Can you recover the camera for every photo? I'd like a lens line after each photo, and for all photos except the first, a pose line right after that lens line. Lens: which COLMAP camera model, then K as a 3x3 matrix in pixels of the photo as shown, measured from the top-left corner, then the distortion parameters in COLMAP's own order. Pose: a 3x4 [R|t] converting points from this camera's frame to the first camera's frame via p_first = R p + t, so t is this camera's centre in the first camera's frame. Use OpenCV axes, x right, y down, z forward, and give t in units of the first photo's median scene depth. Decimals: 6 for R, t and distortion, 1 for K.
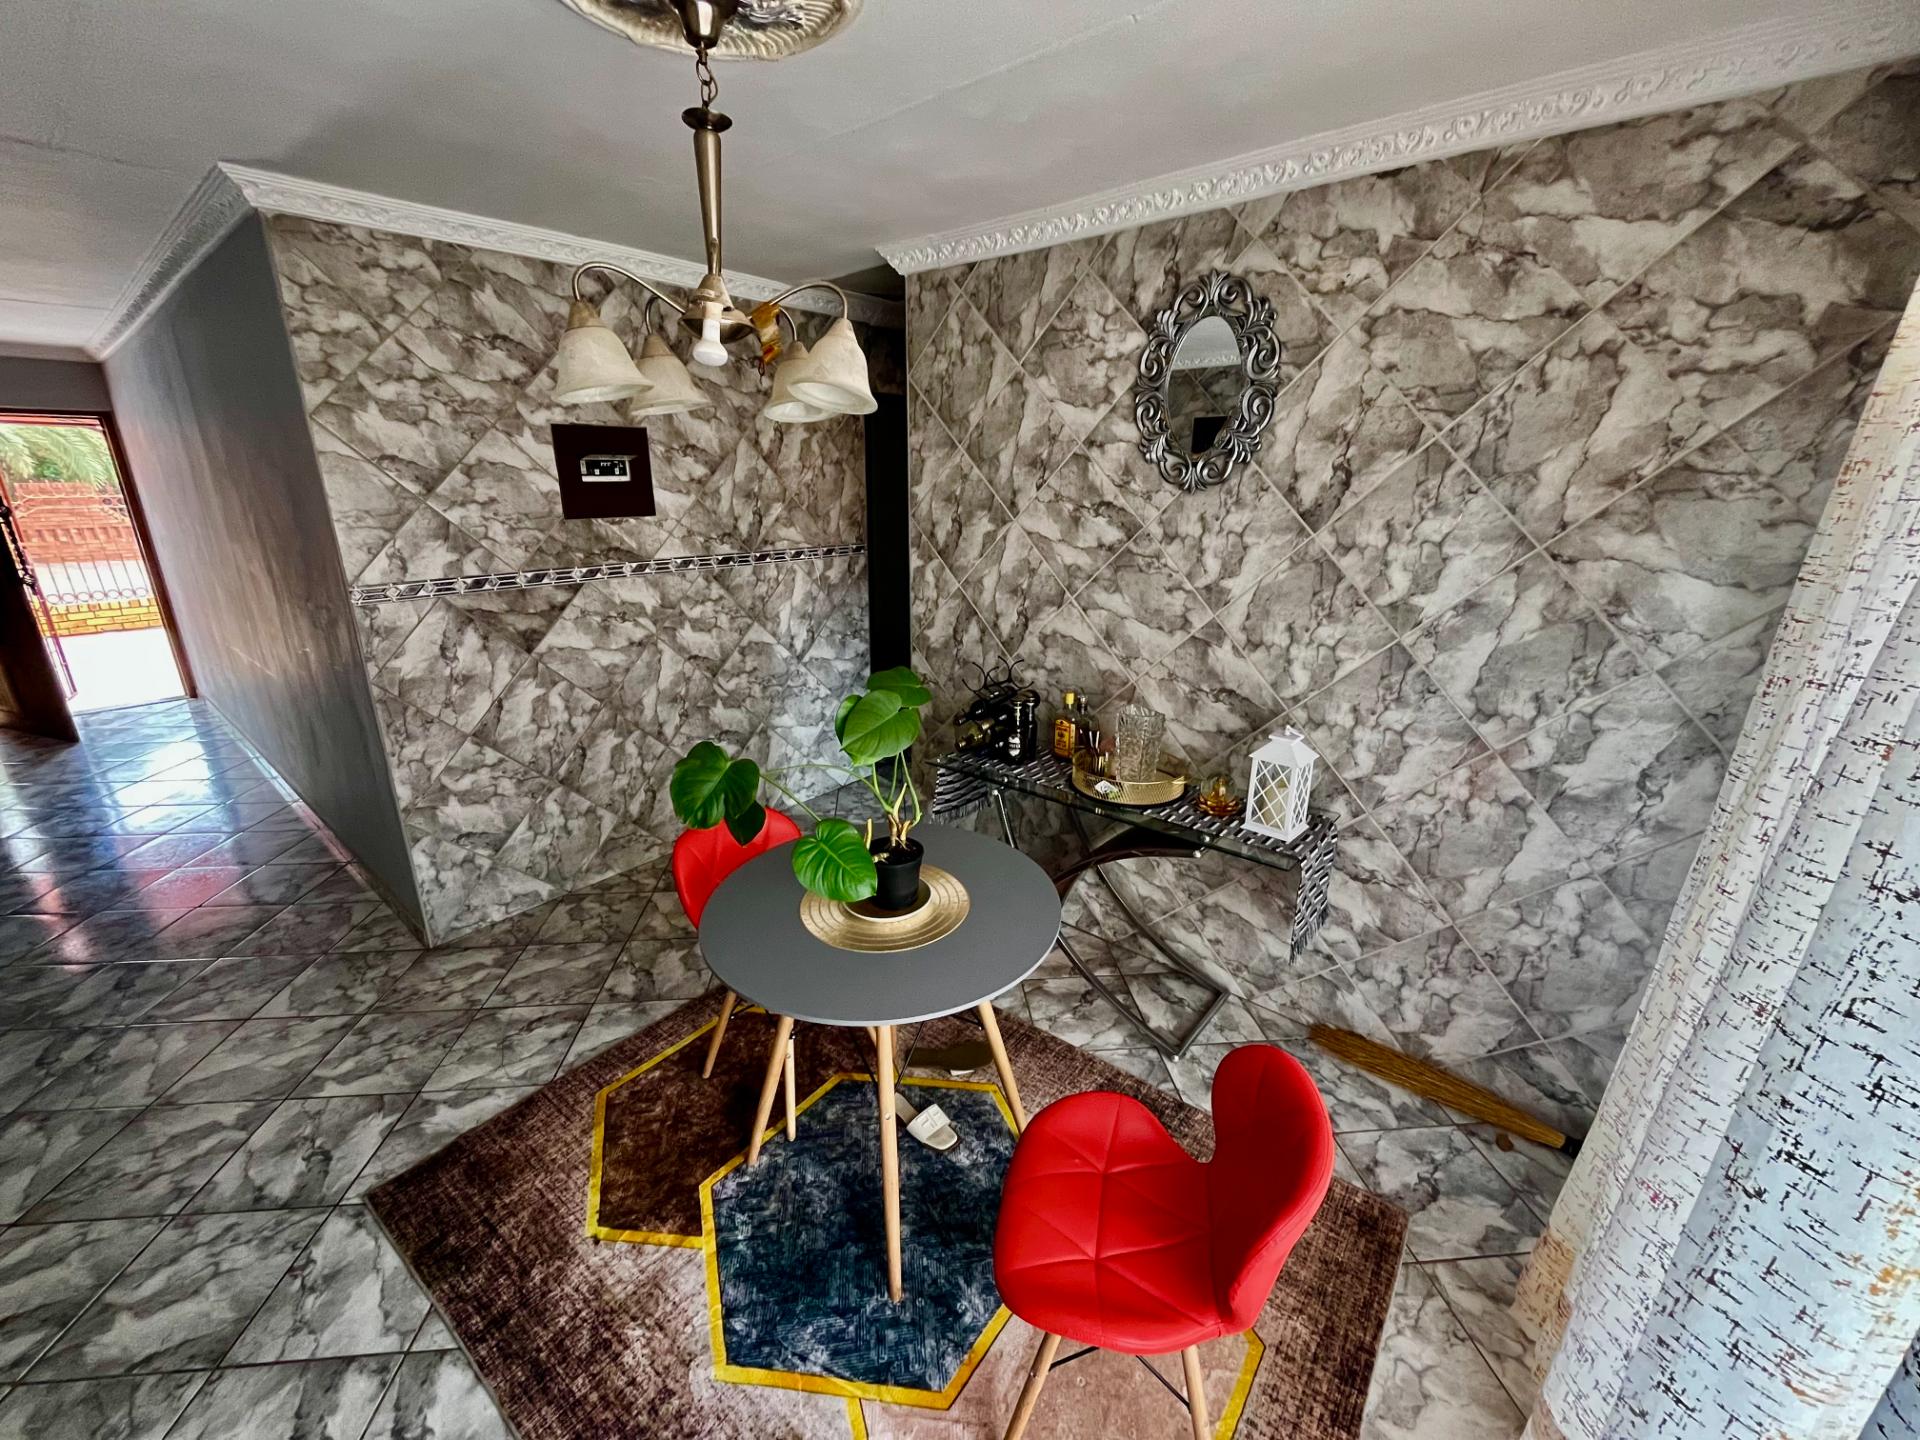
lens RADIAL K [[775.9, 0, 956.2], [0, 775.9, 720.4], [0, 0, 1]] dist [-0.004736, 0.000399]
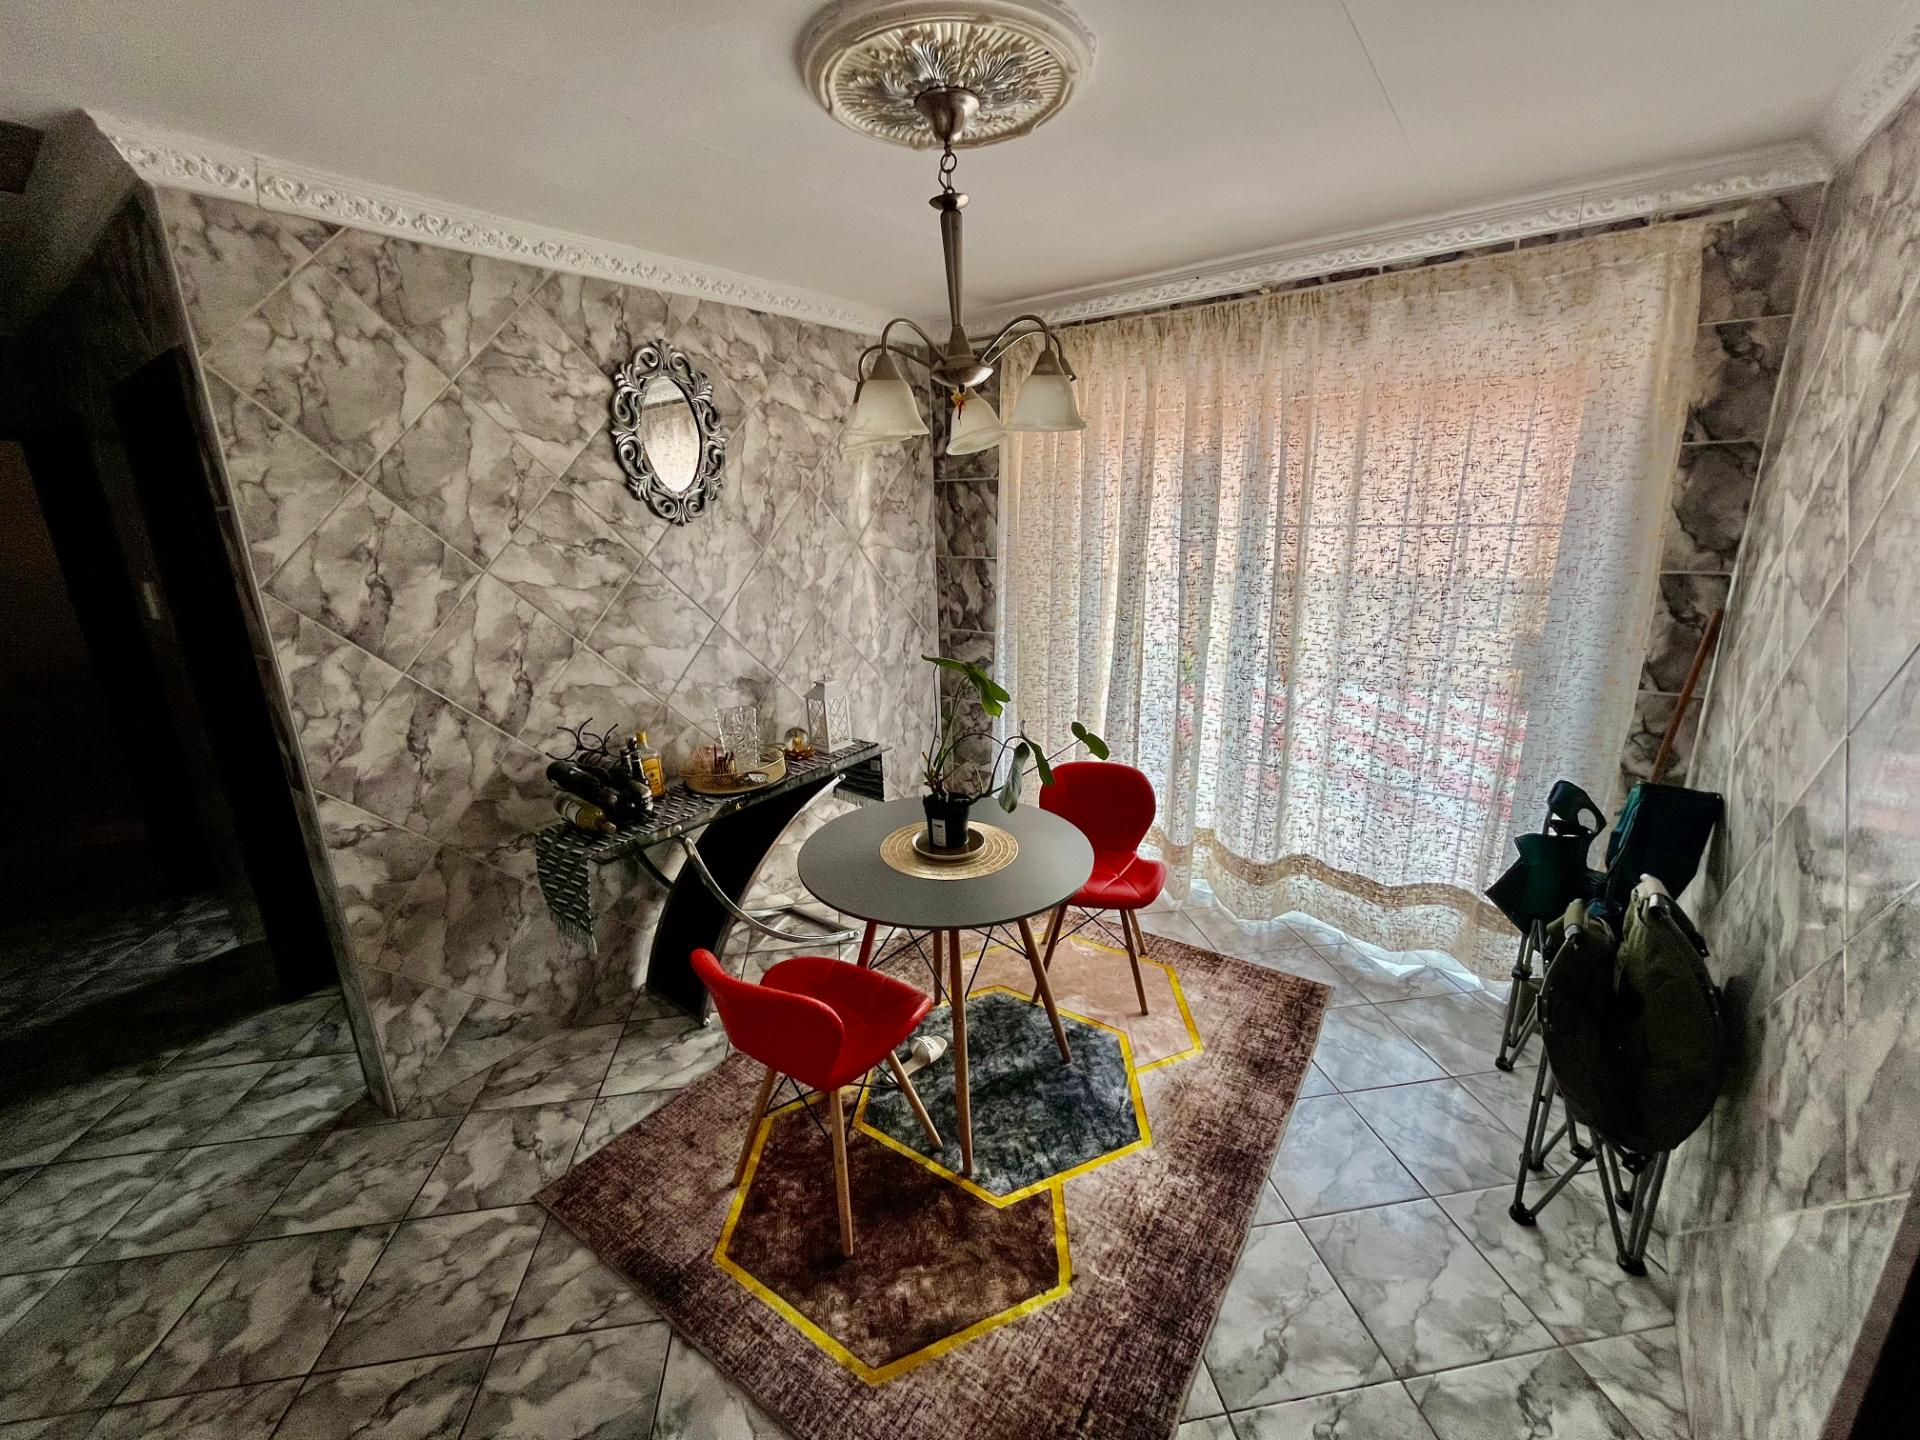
lens RADIAL K [[775.9, 0, 953.7], [0, 775.9, 717.6], [0, 0, 1]] dist [-0.004736, 0.000399]
pose [[-0.055481, -0.266898, 0.962127, -0.854562], [0.329462, 0.904747, 0.269978, -0.196096], [-0.942537, 0.331963, 0.037737, 0.619482]]
